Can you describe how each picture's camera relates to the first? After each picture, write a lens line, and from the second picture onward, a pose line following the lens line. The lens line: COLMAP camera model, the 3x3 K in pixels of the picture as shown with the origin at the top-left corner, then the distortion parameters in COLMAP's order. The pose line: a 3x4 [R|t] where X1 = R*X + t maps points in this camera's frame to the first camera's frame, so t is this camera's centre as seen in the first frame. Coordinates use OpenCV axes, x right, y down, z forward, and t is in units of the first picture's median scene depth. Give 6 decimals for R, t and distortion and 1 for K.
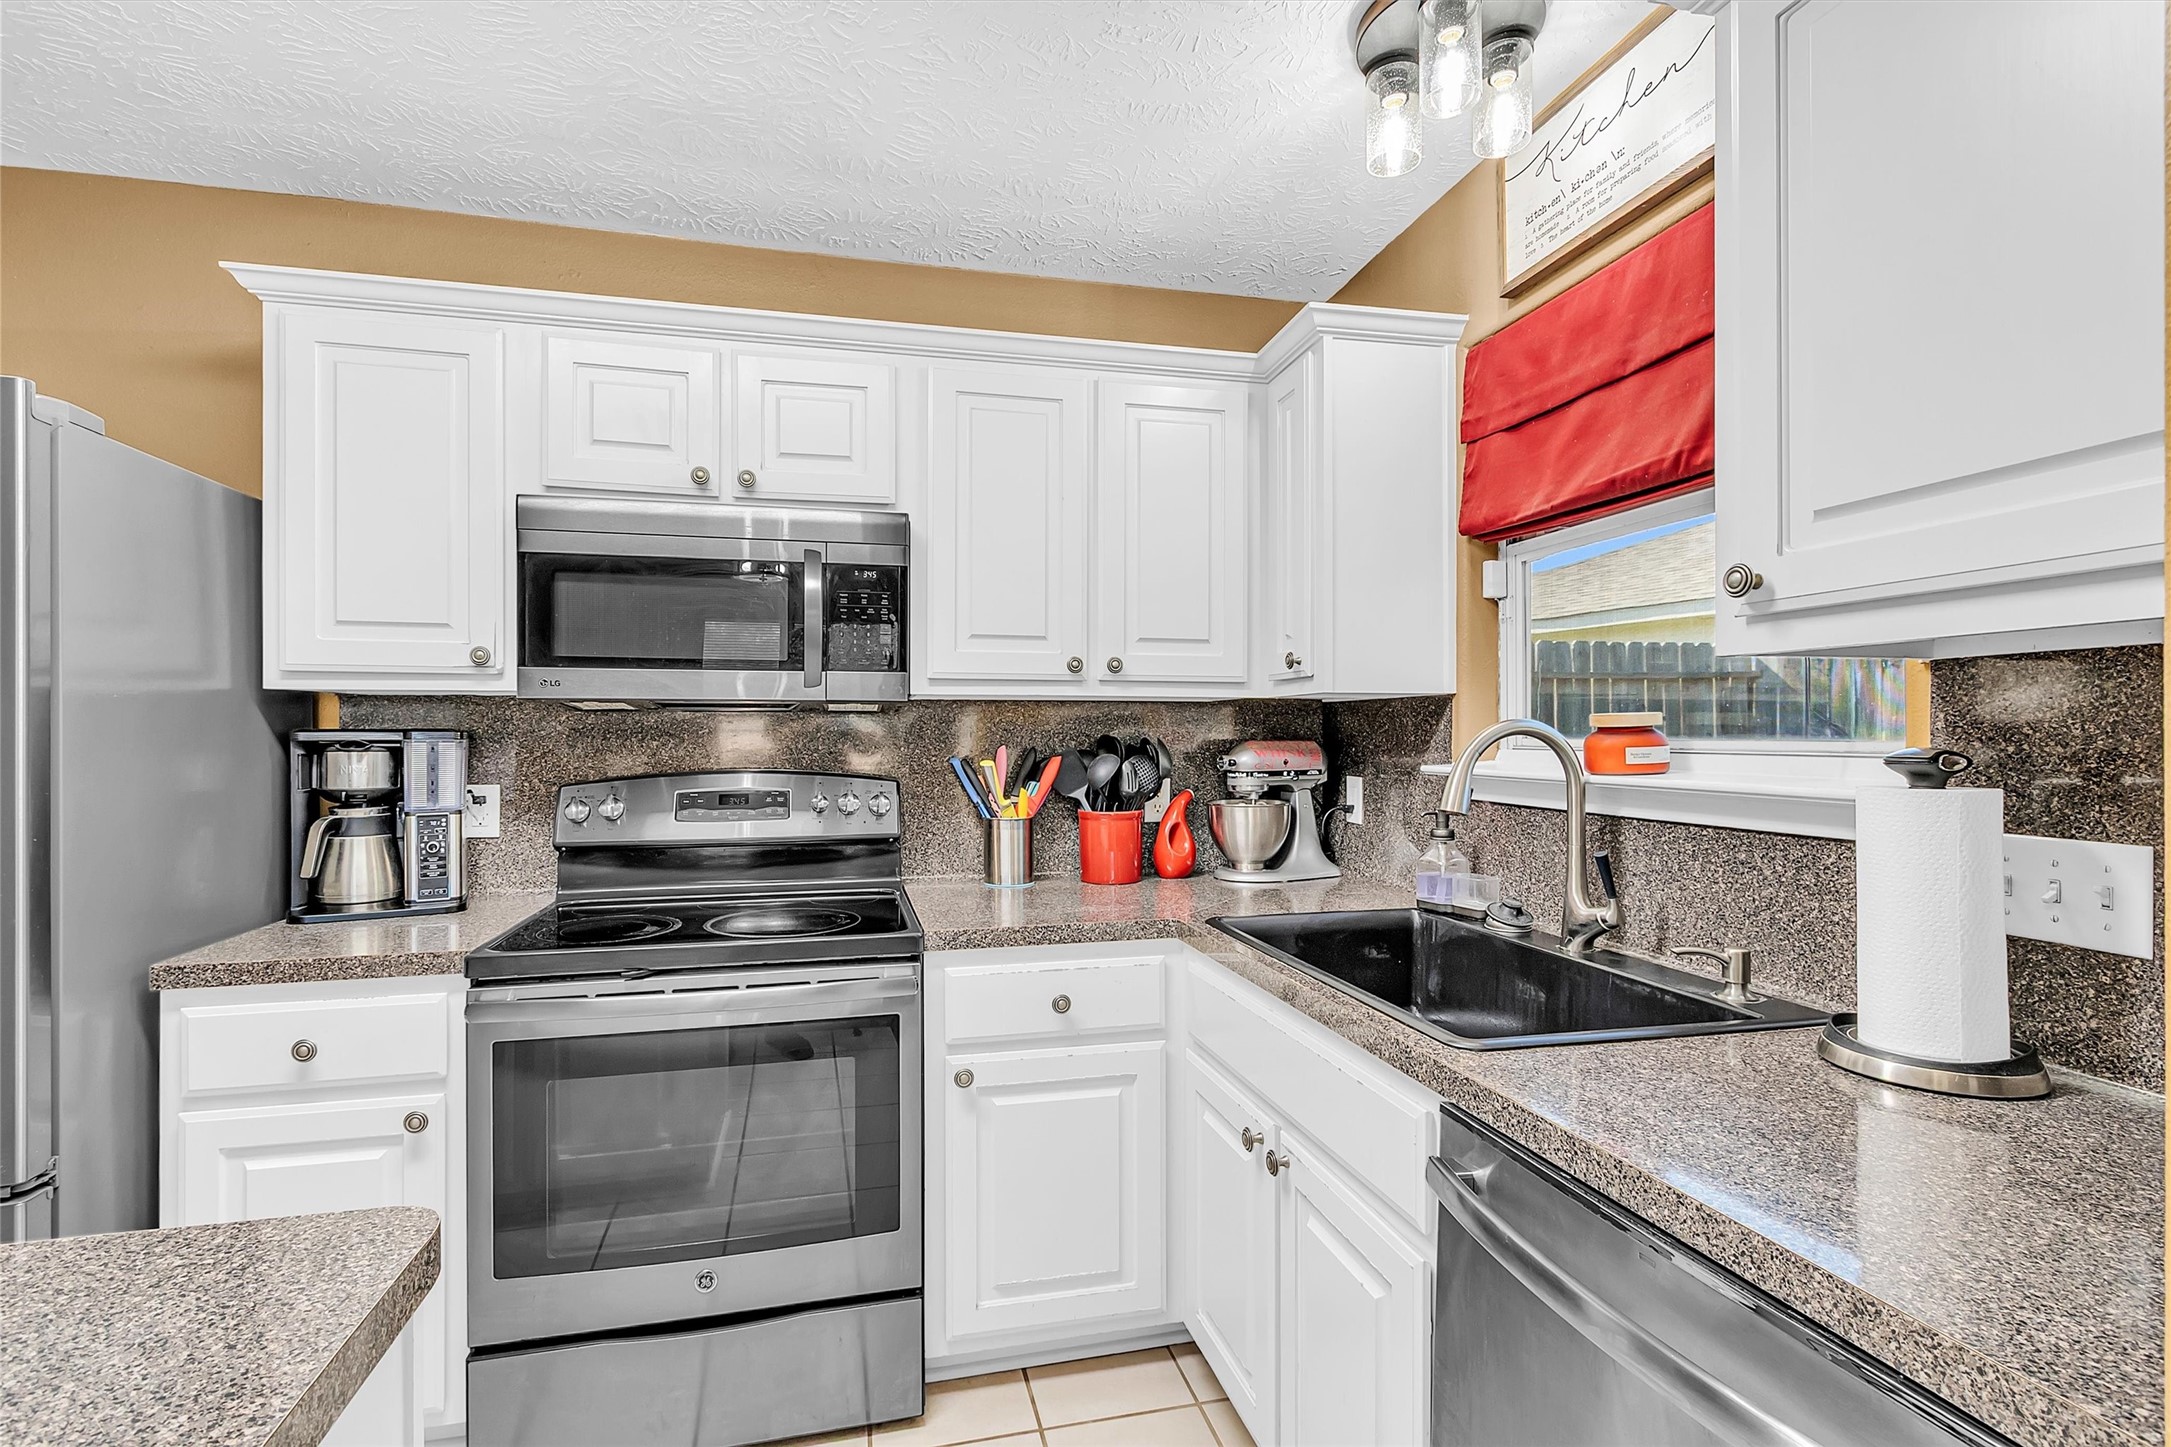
lens RADIAL K [[998.5, 0, 1071.2], [0, 998.5, 734.7], [0, 0, 1]] dist [0.001981, 0.000361]
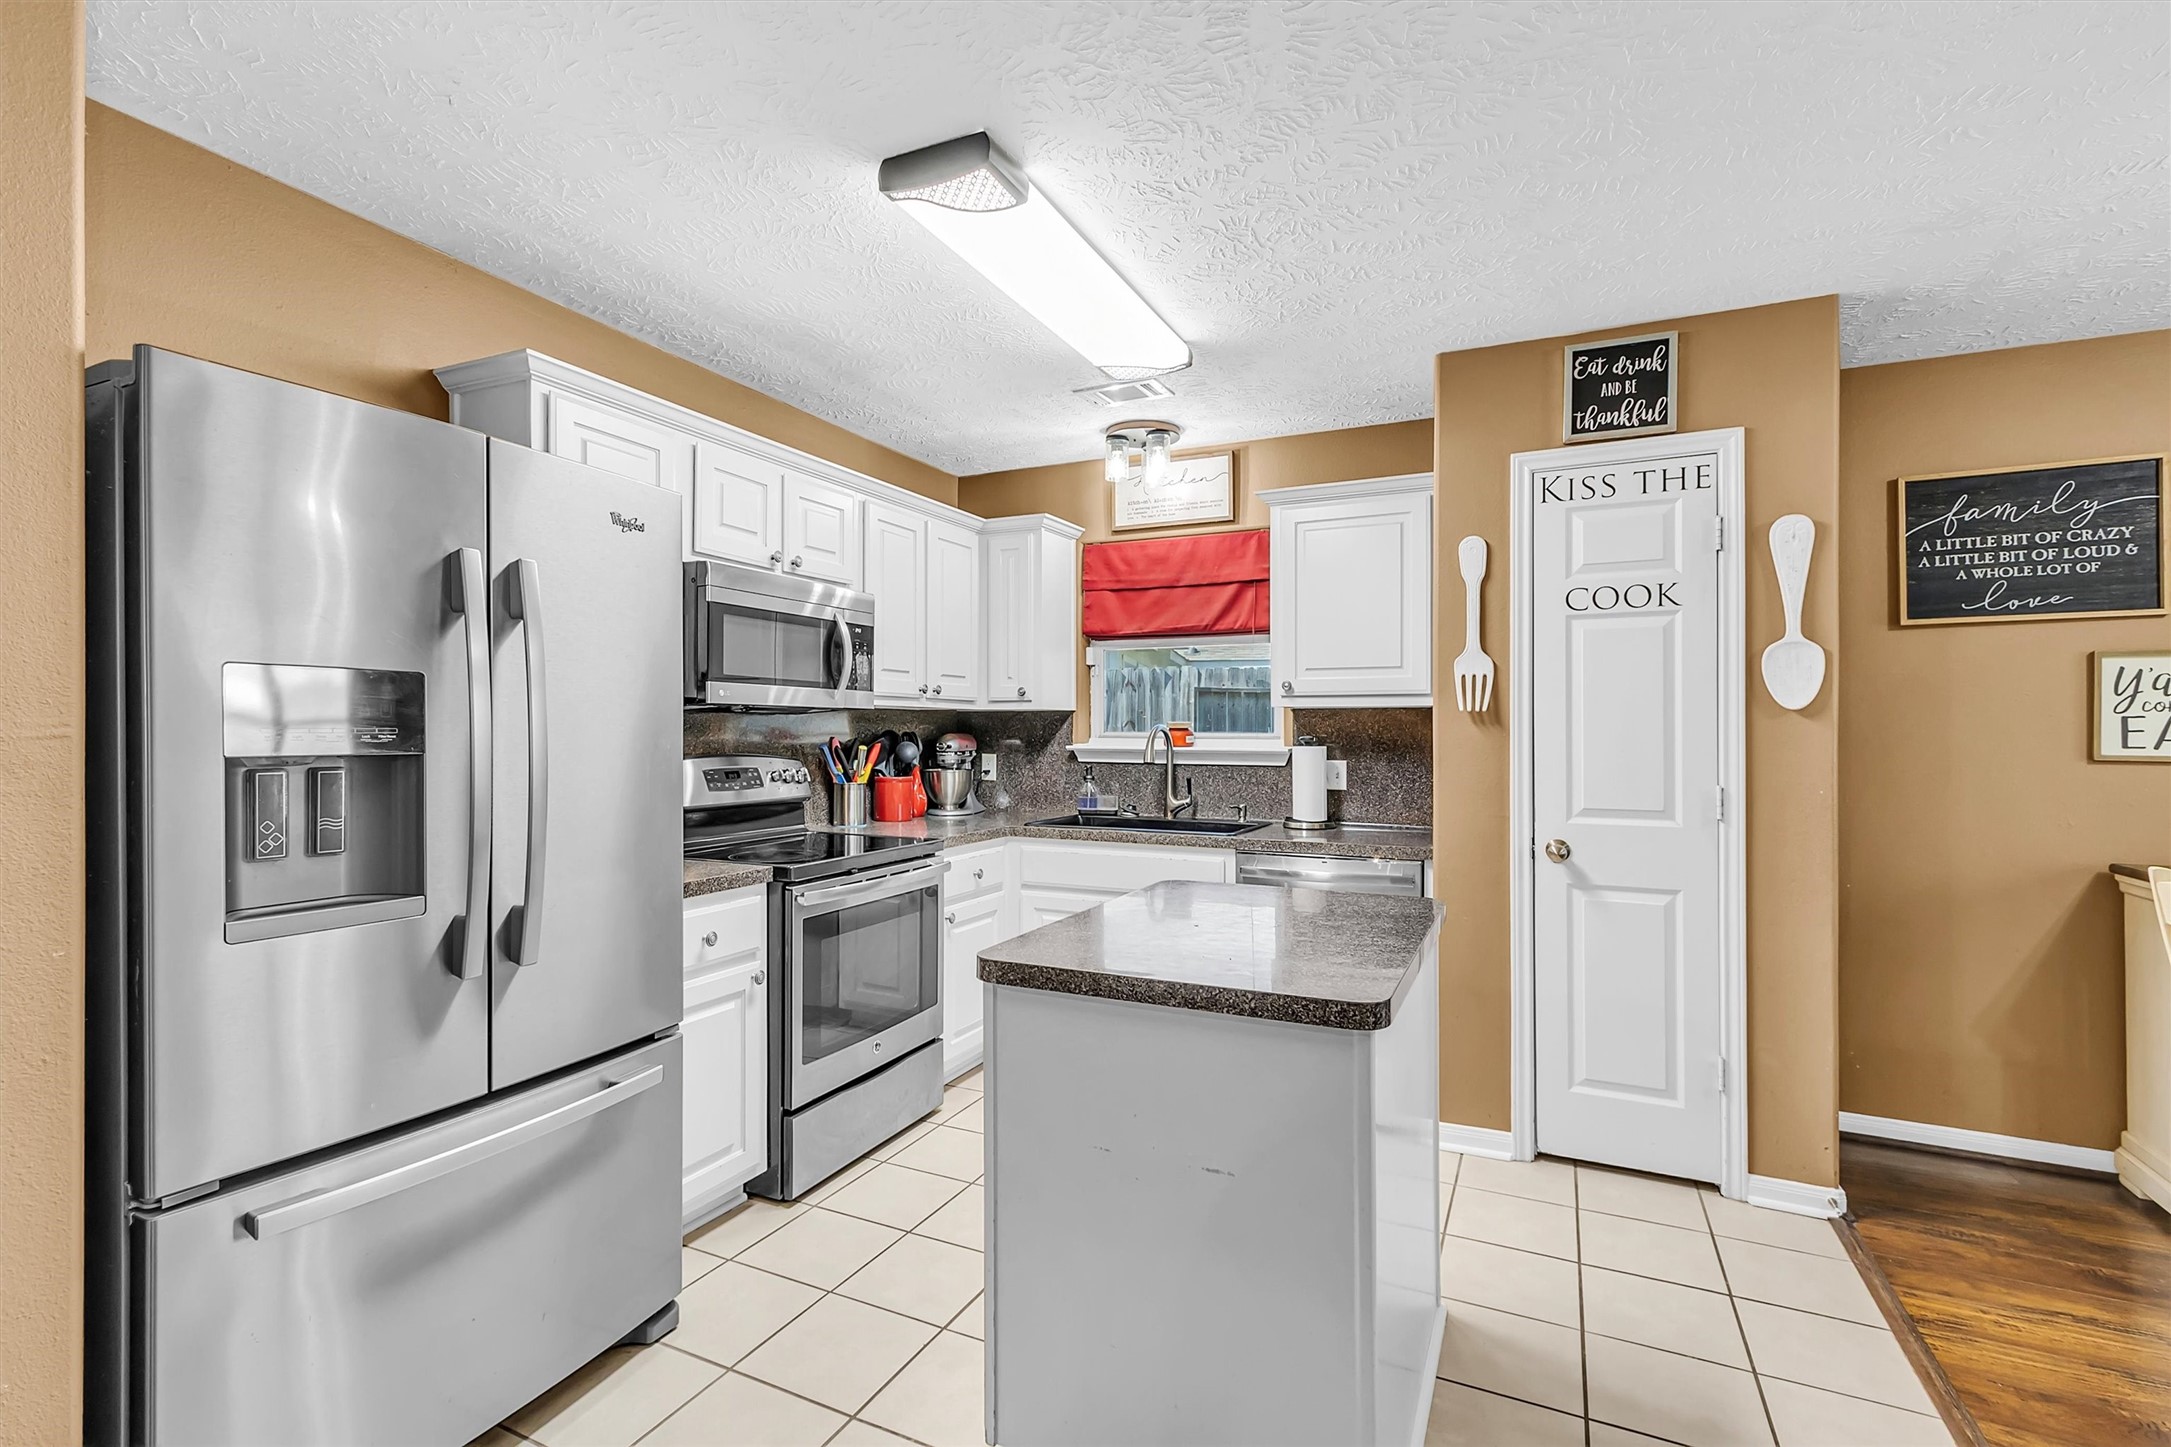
lens RADIAL K [[998.5, 0, 1064.0], [0, 998.5, 723.6], [0, 0, 1]] dist [0.001981, 0.000361]
pose [[0.628433, 0.009538, 0.777806, -1.169338], [-0.005680, 0.999954, -0.007673, 0.001058], [-0.777843, 0.000403, 0.628458, -0.255689]]
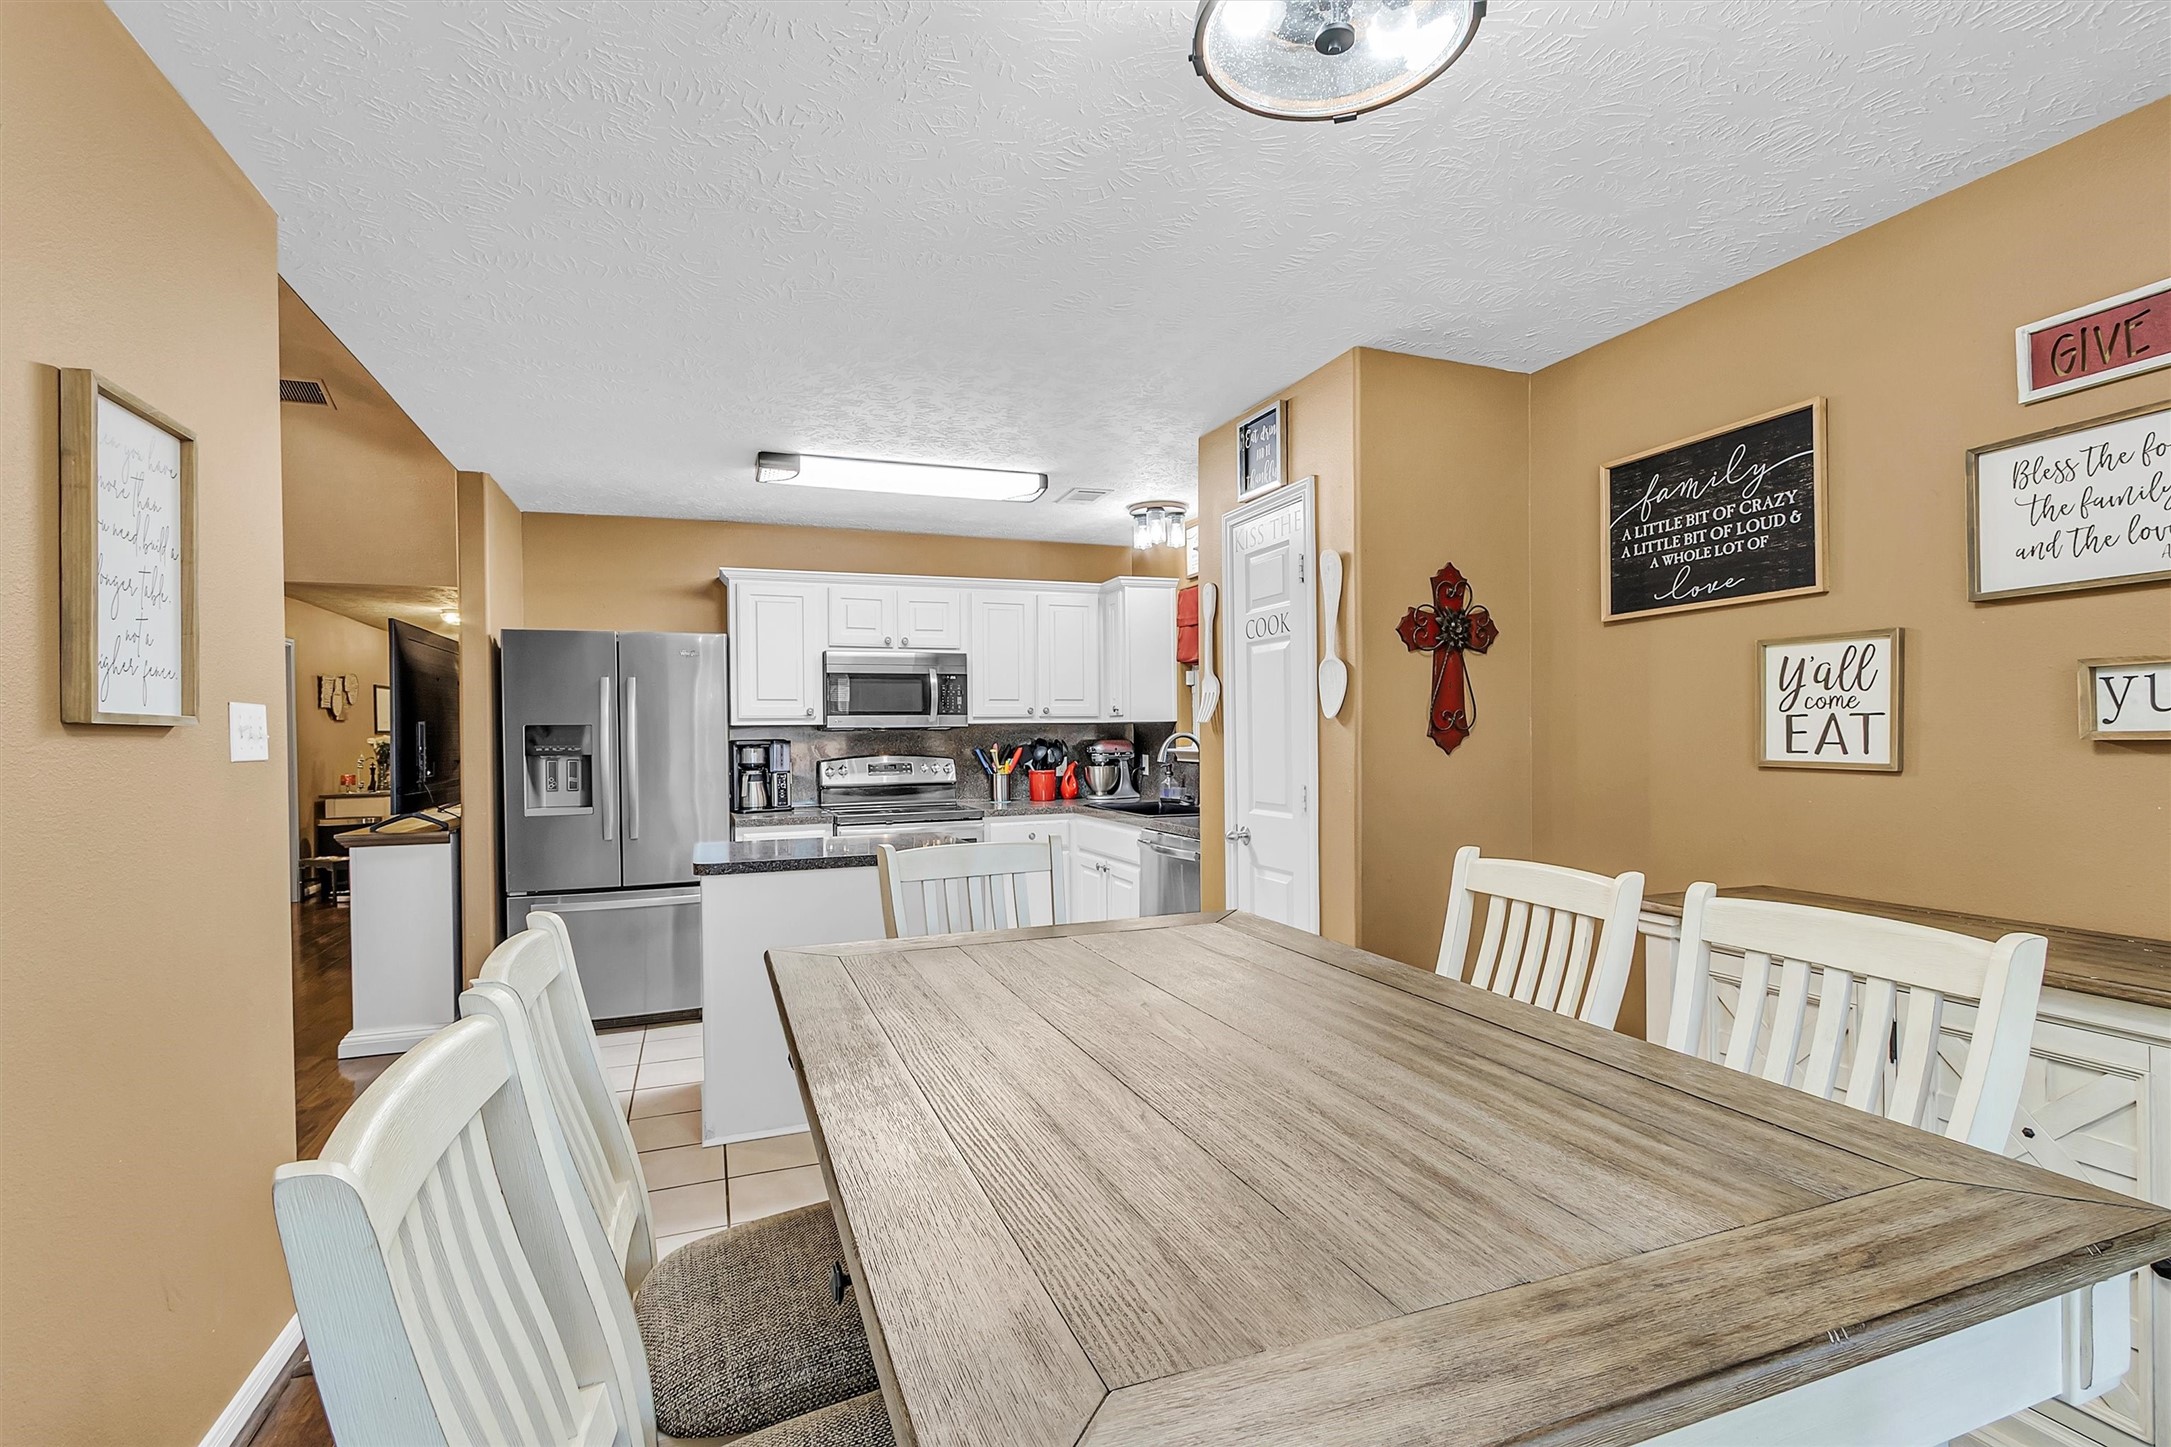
lens RADIAL K [[998.5, 0, 1085.4], [0, 998.5, 736.6], [0, 0, 1]] dist [0.001981, 0.000361]
pose [[0.990437, -0.010521, 0.137564, -0.205223], [0.009998, 0.999940, 0.004492, -0.015028], [-0.137603, -0.003074, 0.990483, -1.505431]]
